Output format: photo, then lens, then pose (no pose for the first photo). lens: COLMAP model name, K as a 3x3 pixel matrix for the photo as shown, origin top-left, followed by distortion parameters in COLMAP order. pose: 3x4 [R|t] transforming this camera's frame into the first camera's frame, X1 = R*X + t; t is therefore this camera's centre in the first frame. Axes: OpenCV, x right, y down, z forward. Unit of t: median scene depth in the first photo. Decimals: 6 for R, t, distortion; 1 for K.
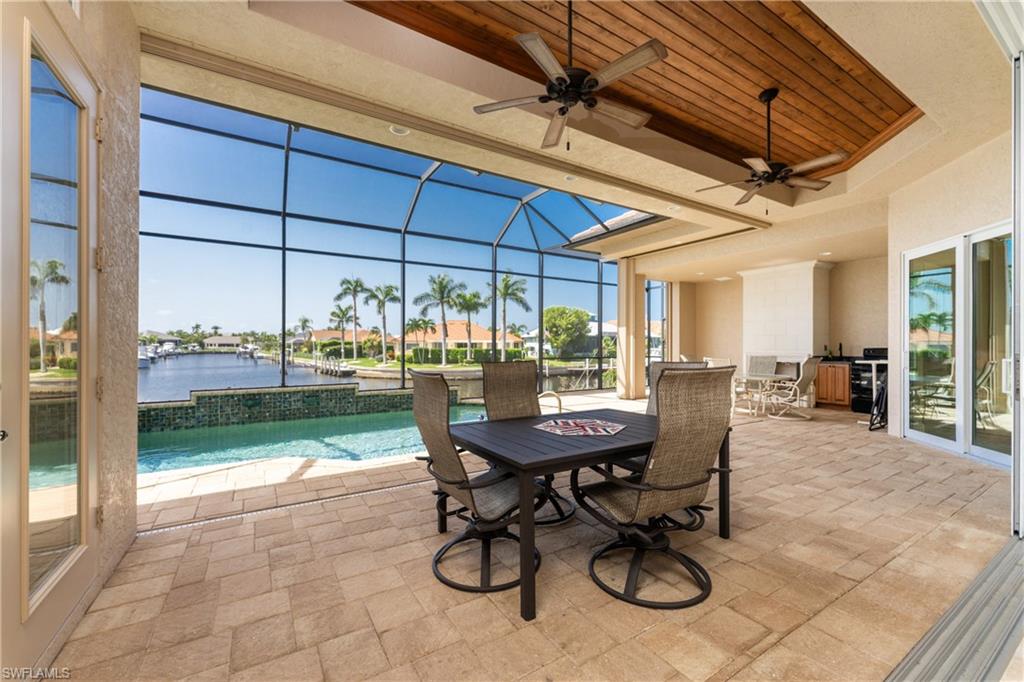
lens RADIAL K [[415.9, 0, 515.6], [0, 415.9, 345.6], [0, 0, 1]] dist [0.002507, -0.000066]
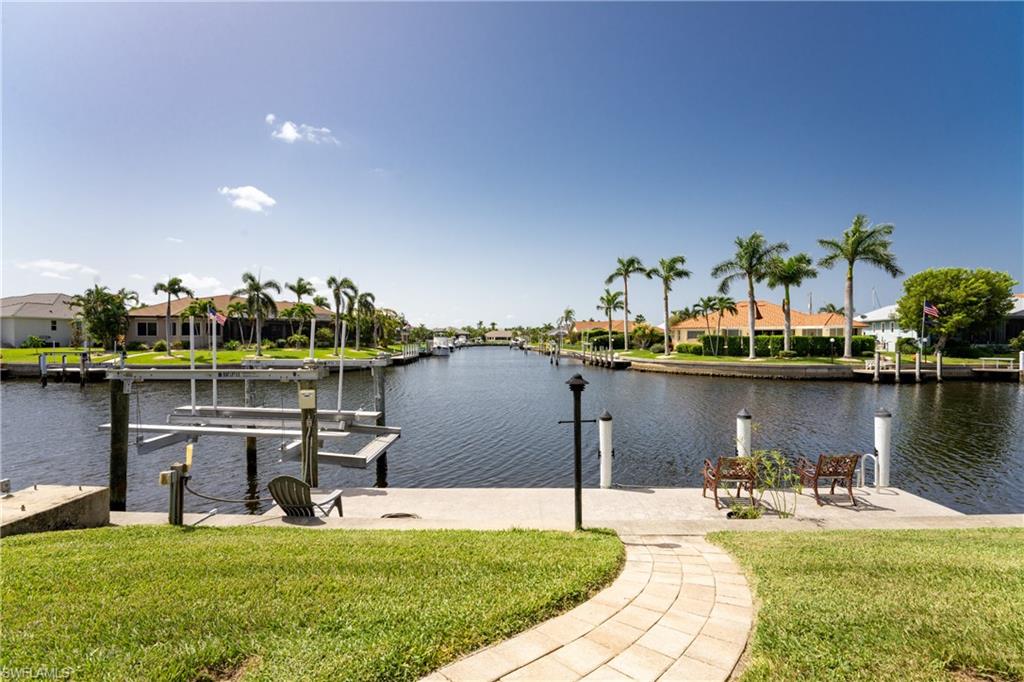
lens RADIAL K [[426.7, 0, 519.7], [0, 426.7, 345.2], [0, 0, 1]] dist [-0.032946, 0.000309]
pose [[0.846942, 0.005107, -0.531660, -0.113887], [0.001710, 0.999923, 0.012329, 0.013361], [0.531682, -0.011351, 0.846868, 0.137607]]
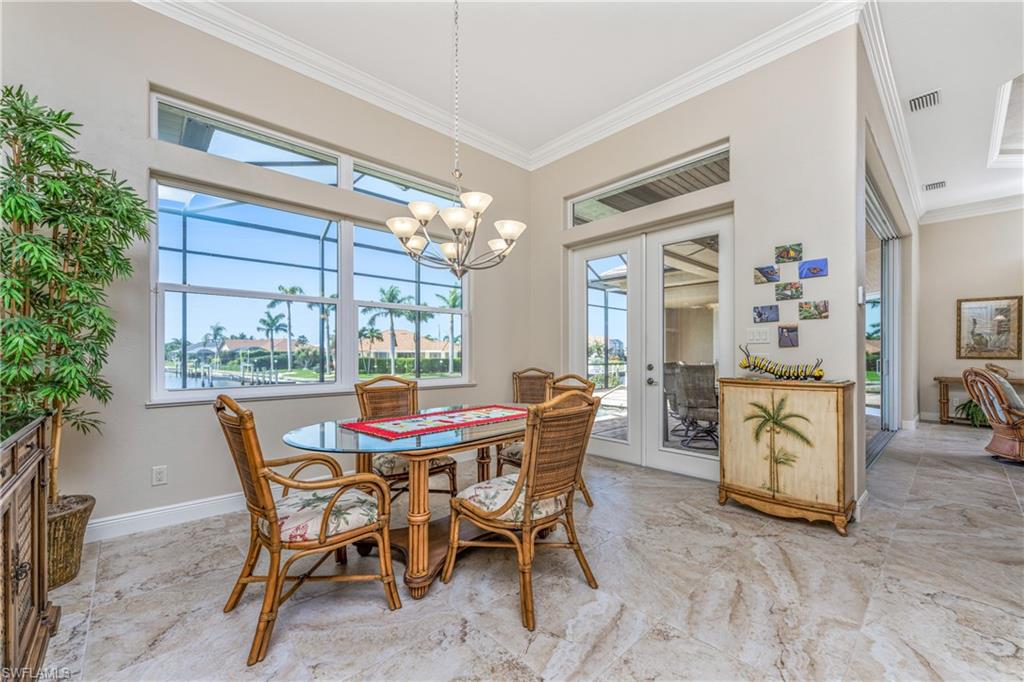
lens RADIAL K [[415.5, 0, 516.3], [0, 415.5, 356.6], [0, 0, 1]] dist [-0.001336, -0.000036]
pose [[0.981072, -0.003808, 0.193608, -0.067856], [0.003106, 0.999987, 0.003930, 0.000063], [-0.193620, -0.003254, 0.981071, -0.048246]]
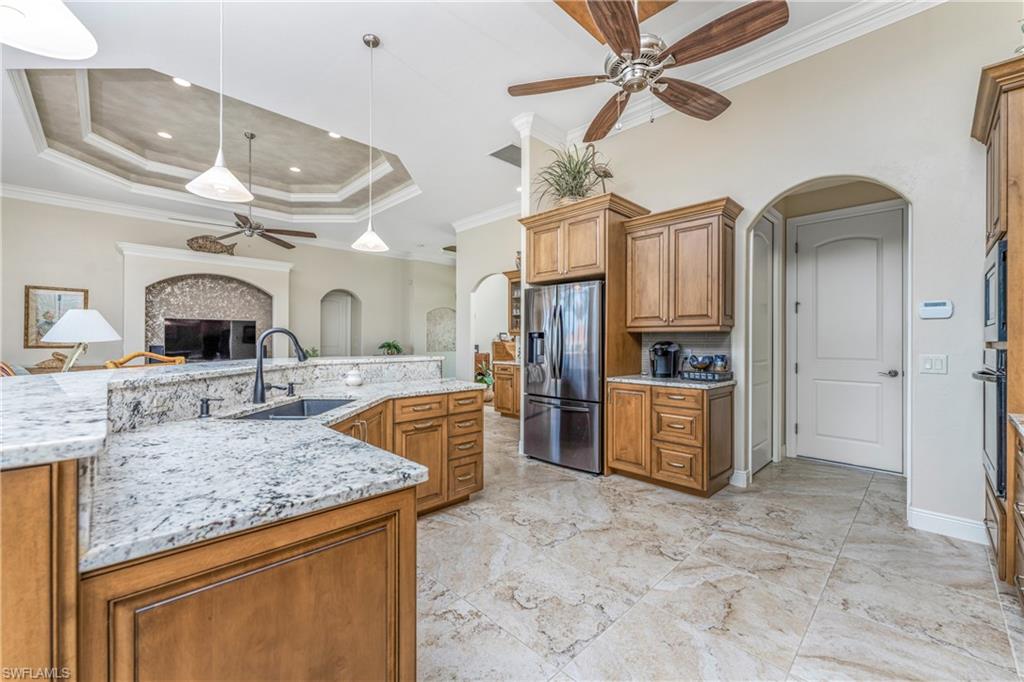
lens RADIAL K [[411.7, 0, 513.1], [0, 411.7, 338.7], [0, 0, 1]] dist [-0.002662, -0.000043]
pose [[-0.220933, -0.000216, 0.975289, -0.057731], [-0.003139, 0.999995, -0.000490, -0.001479], [-0.975284, -0.003170, -0.220933, -0.061289]]
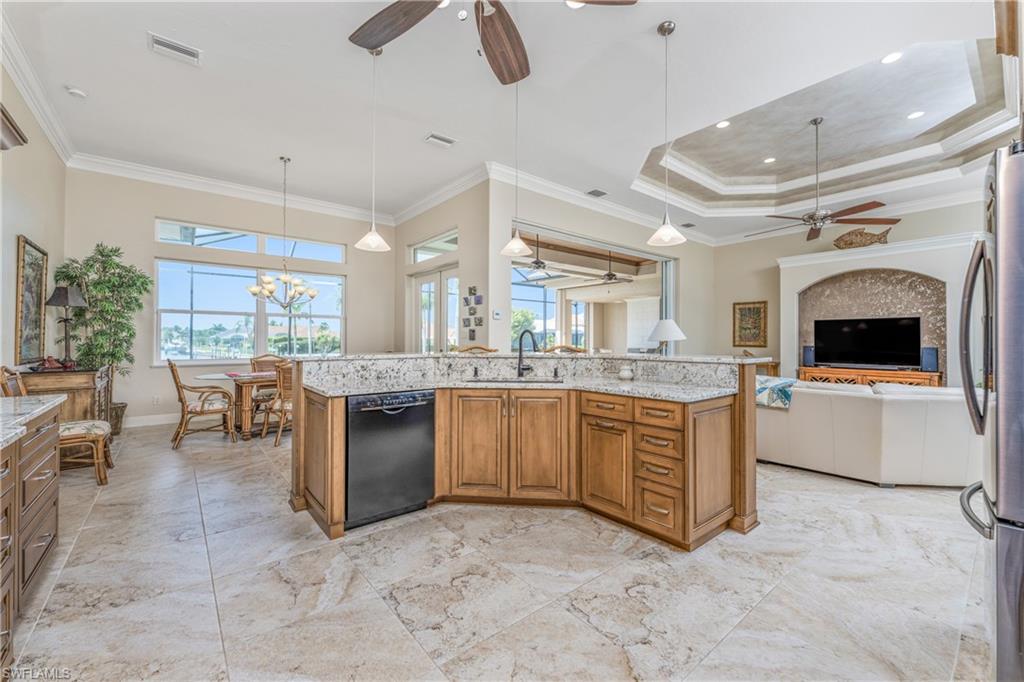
lens RADIAL K [[417.6, 0, 512.6], [0, 417.6, 339.2], [0, 0, 1]] dist [0.000301, -0.000388]
pose [[0.991755, 0.000640, 0.128150, -0.023694], [-0.000084, 0.999991, -0.004349, -0.000705], [-0.128152, 0.004302, 0.991745, -0.108885]]
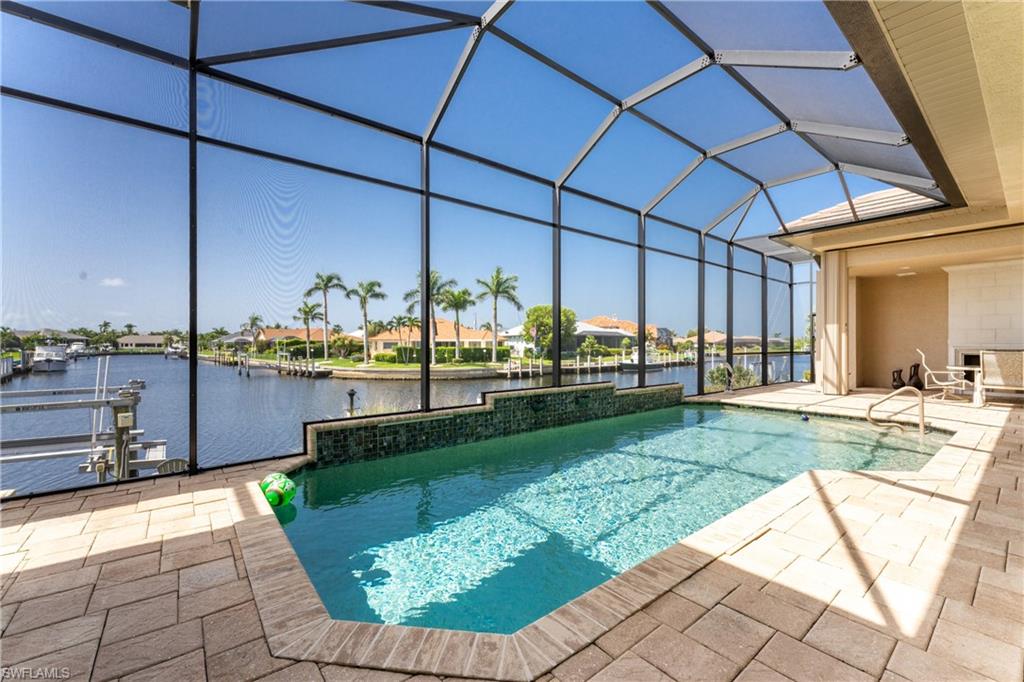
lens RADIAL K [[415.9, 0, 515.6], [0, 415.9, 345.6], [0, 0, 1]] dist [0.002507, -0.000066]
pose [[0.991070, -0.002408, 0.133324, -0.103906], [0.002211, 0.999996, 0.001627, 0.001807], [-0.133327, -0.001317, 0.991071, 0.022083]]
